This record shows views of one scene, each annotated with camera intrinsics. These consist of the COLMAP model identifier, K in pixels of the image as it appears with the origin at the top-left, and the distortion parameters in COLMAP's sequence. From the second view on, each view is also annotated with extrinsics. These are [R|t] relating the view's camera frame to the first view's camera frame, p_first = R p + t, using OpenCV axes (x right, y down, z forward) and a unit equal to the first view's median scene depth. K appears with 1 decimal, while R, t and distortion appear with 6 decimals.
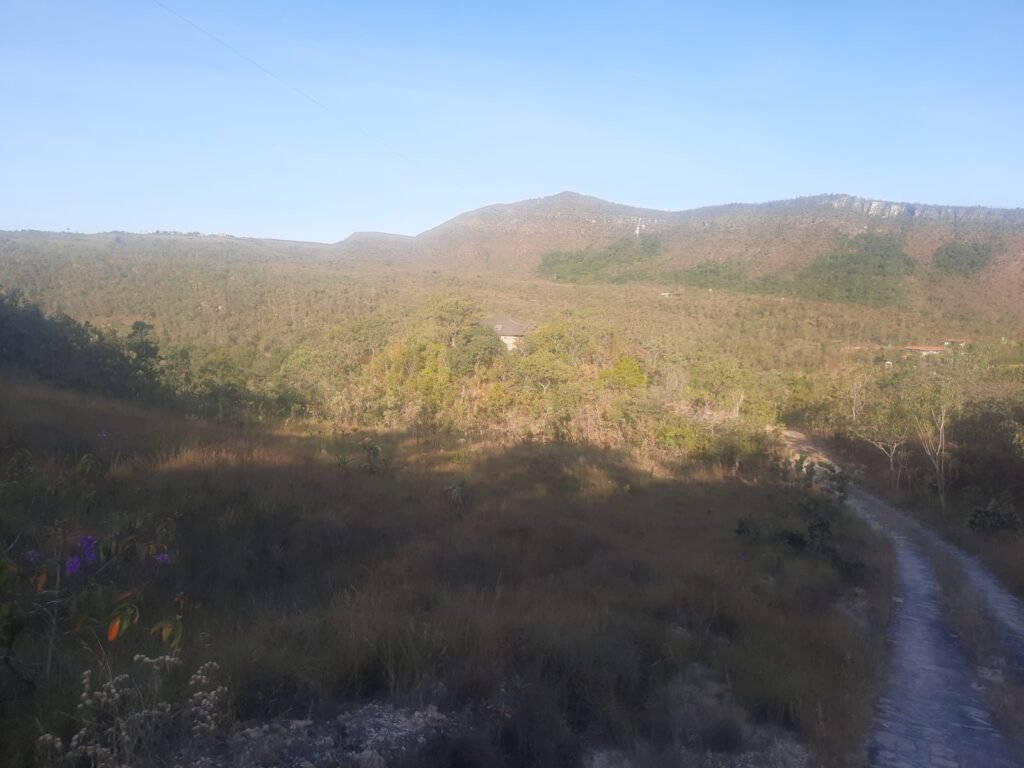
lens RADIAL K [[750.1, 0, 506.5], [0, 750.1, 383.6], [0, 0, 1]] dist [0.068188, -0.066664]
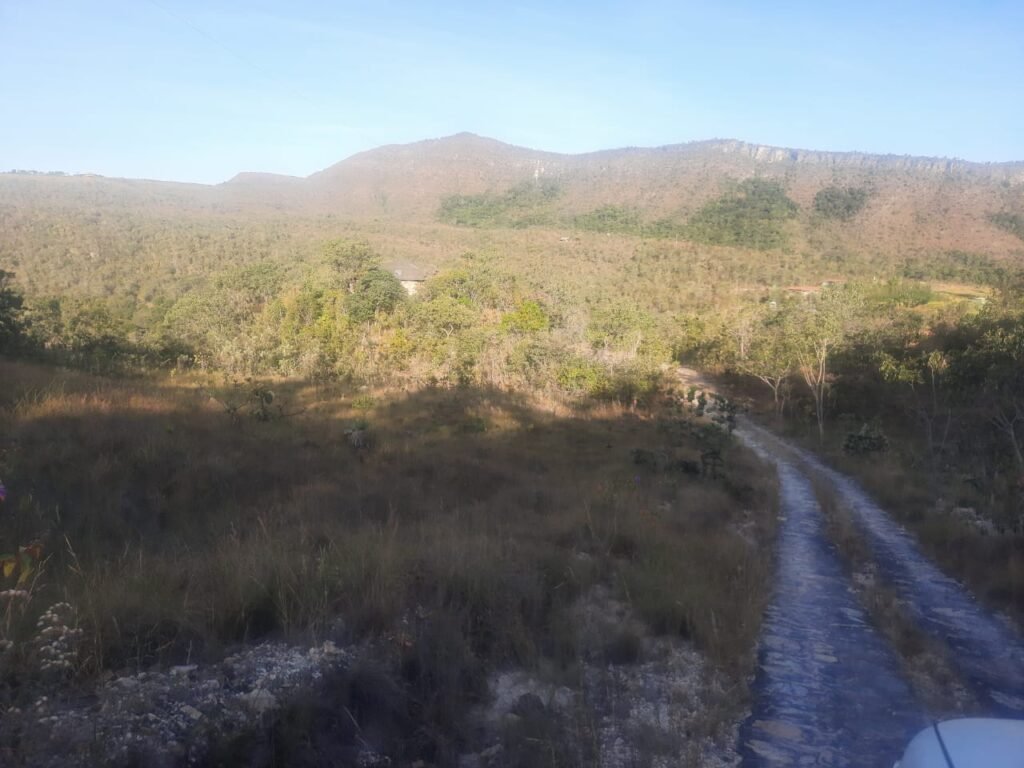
lens RADIAL K [[750.1, 0, 506.4], [0, 750.1, 387.4], [0, 0, 1]] dist [0.068188, -0.066664]
pose [[0.991513, -0.032999, 0.125749, 0.001950], [0.023490, 0.996804, 0.076359, 0.005170], [-0.127867, -0.072757, 0.989119, 0.006646]]
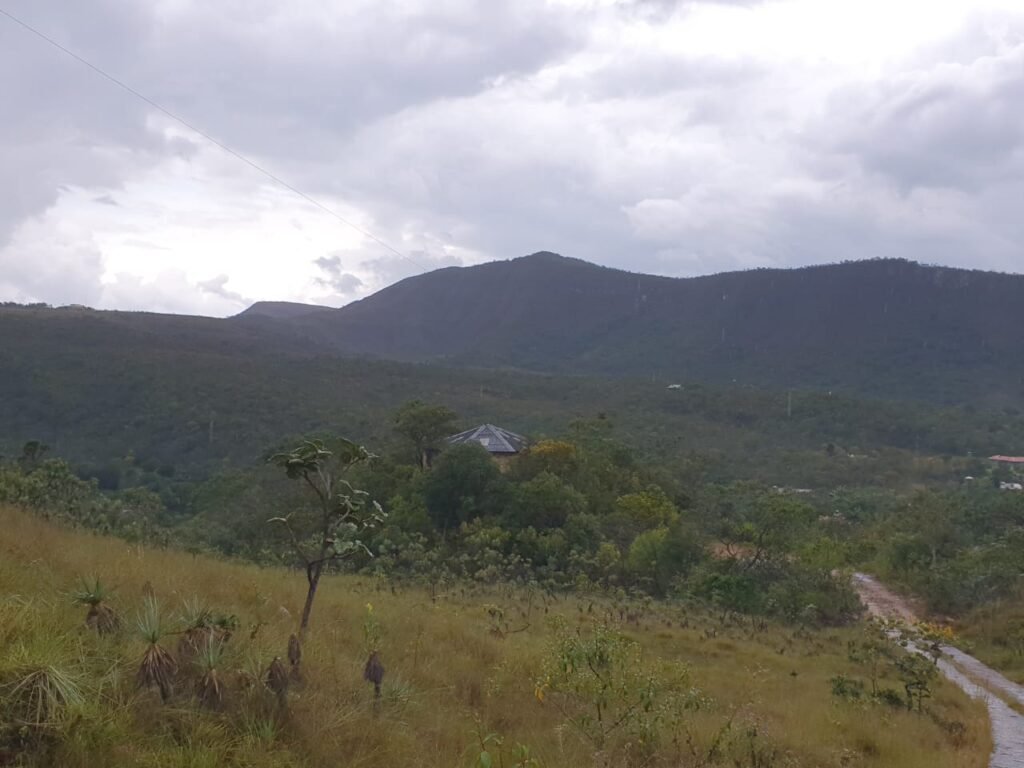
lens RADIAL K [[1058.0, 0, 496.8], [0, 1058.0, 422.9], [0, 0, 1]] dist [0.091312, 0.000000]
pose [[0.998454, -0.003339, 0.055481, -0.117210], [0.007283, 0.997447, -0.071032, -0.032242], [-0.055102, 0.071326, 0.995930, -0.222678]]
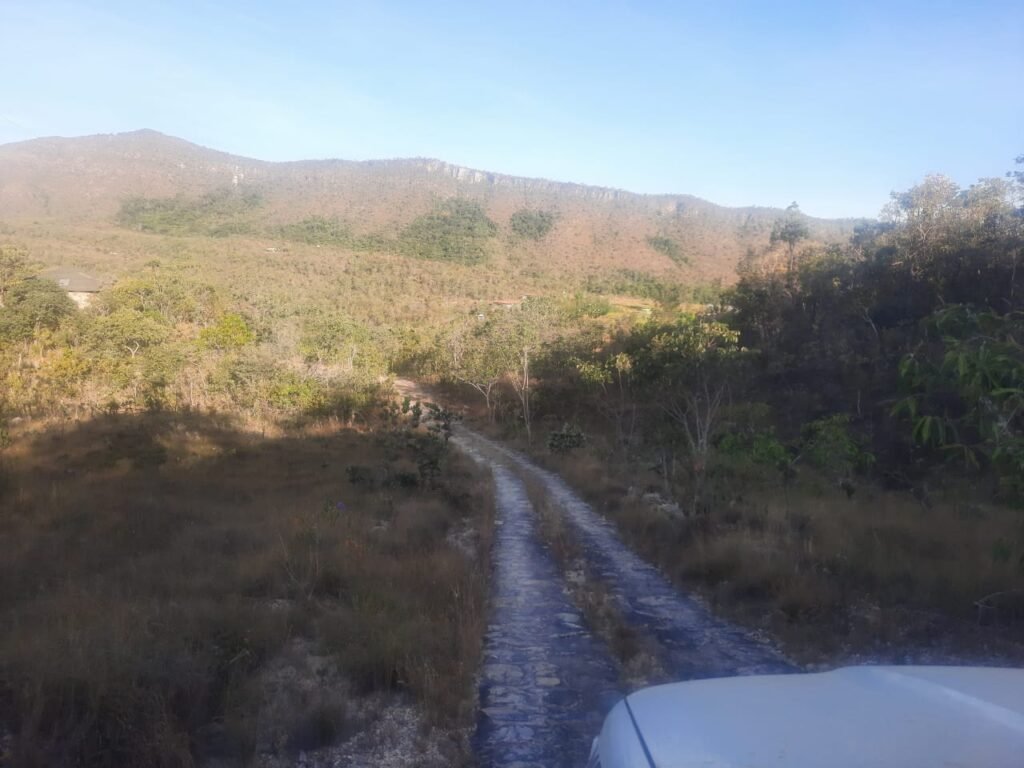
lens RADIAL K [[750.1, 0, 508.5], [0, 750.1, 389.7], [0, 0, 1]] dist [0.068188, -0.066664]
pose [[0.875919, -0.078893, 0.475965, 0.017394], [0.048949, 0.995981, 0.075006, 0.008751], [-0.479970, -0.042401, 0.876260, 0.034856]]
